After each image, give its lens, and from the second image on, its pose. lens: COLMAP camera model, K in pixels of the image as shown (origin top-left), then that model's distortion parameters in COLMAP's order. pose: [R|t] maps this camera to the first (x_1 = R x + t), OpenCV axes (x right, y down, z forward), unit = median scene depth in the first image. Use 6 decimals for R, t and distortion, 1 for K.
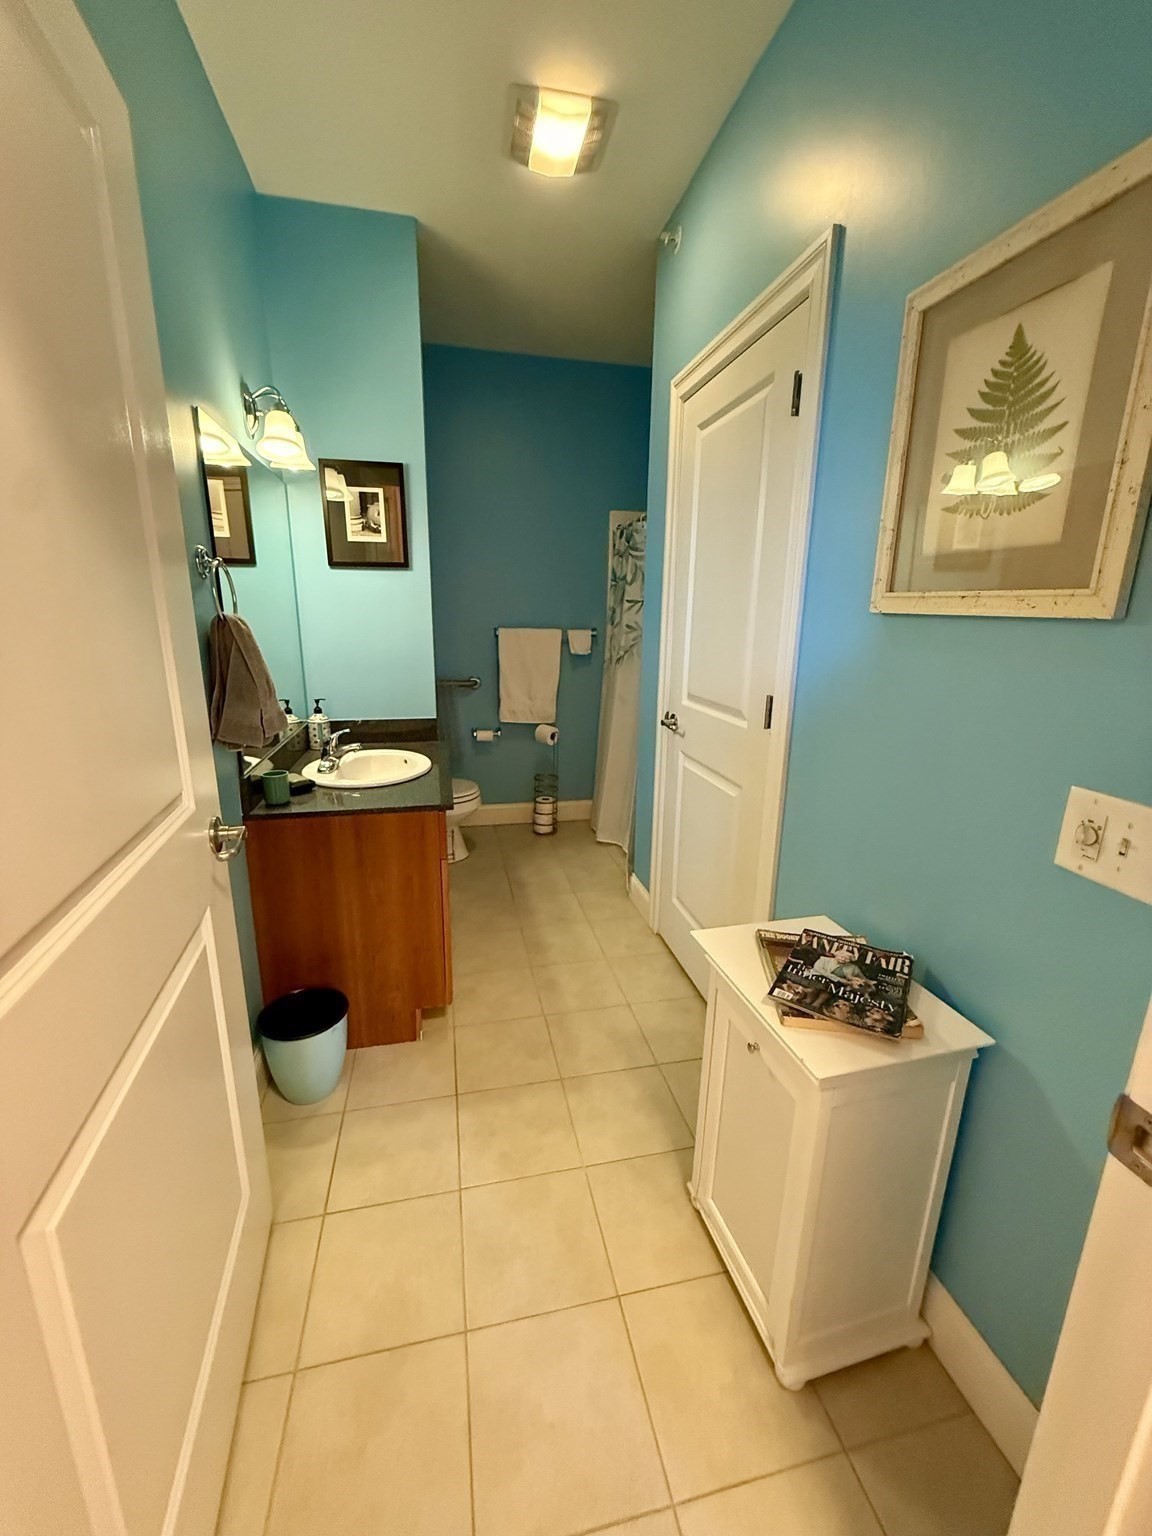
lens RADIAL K [[613.2, 0, 577.4], [0, 613.2, 764.0], [0, 0, 1]] dist [-0.001159, 0.000268]
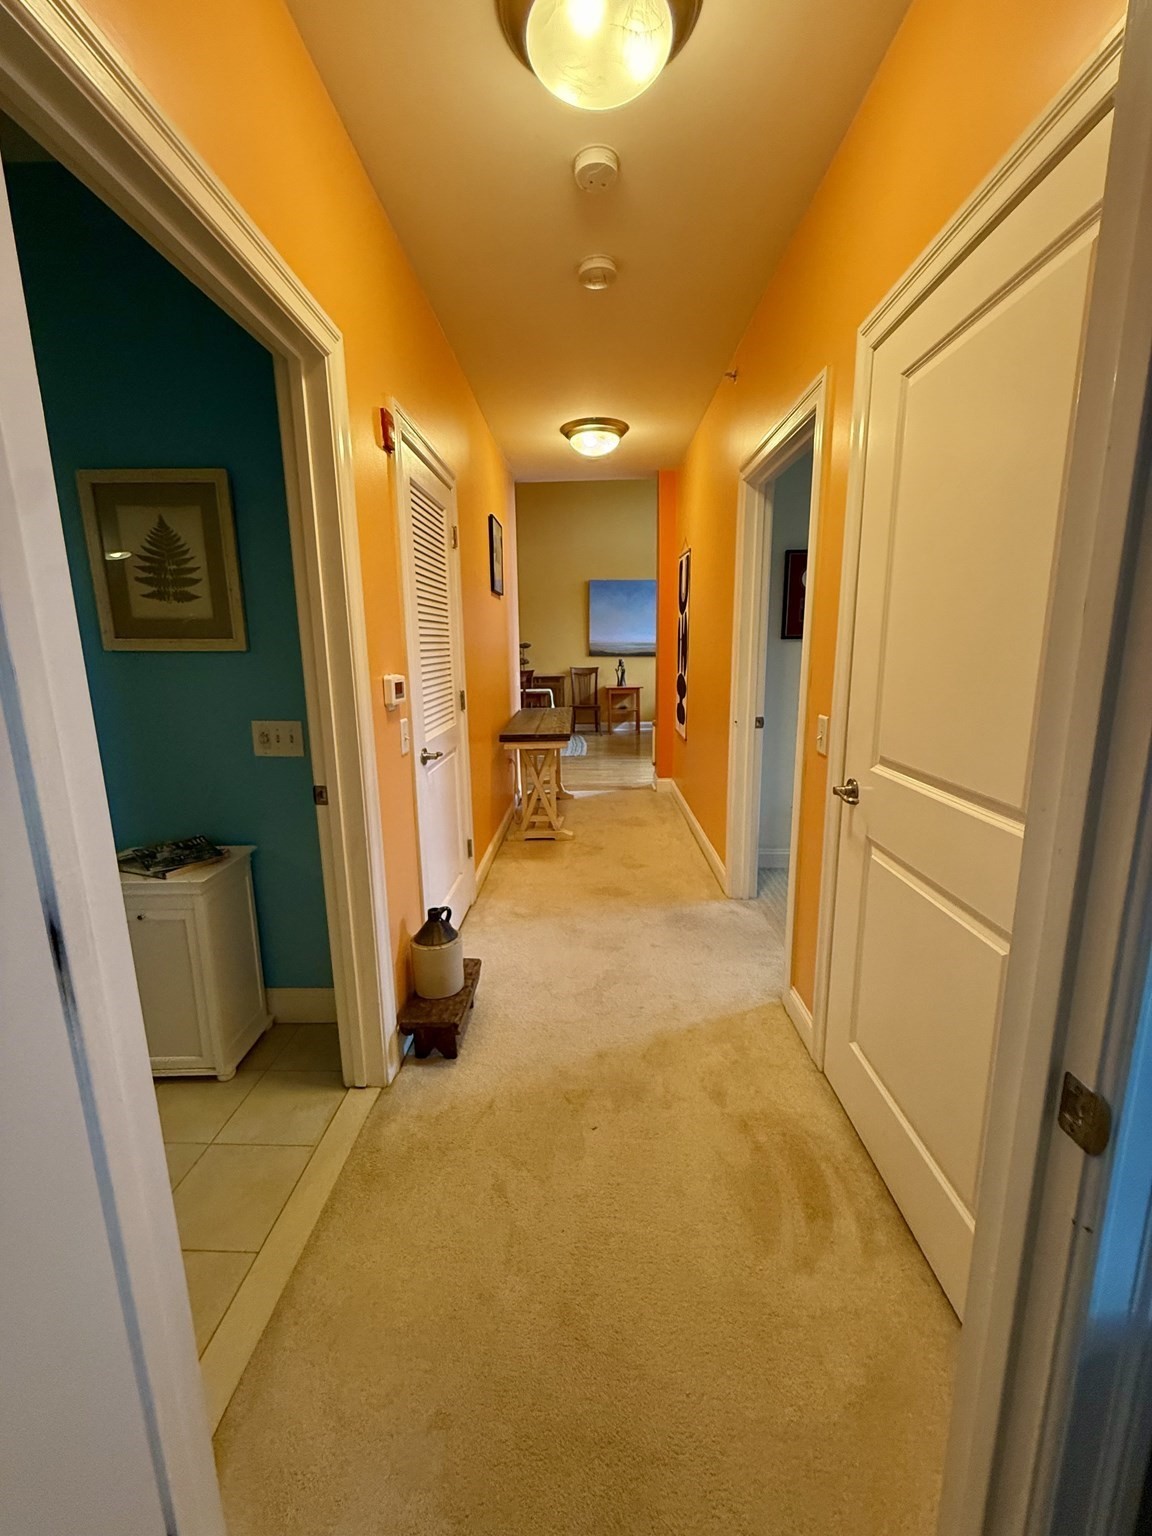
lens RADIAL K [[613.2, 0, 577.4], [0, 613.2, 764.0], [0, 0, 1]] dist [-0.001159, 0.000268]
pose [[0.244414, -0.204166, 0.947934, -1.053127], [0.249677, 0.957871, 0.141929, 0.158127], [-0.936975, 0.201988, 0.285093, -0.741474]]
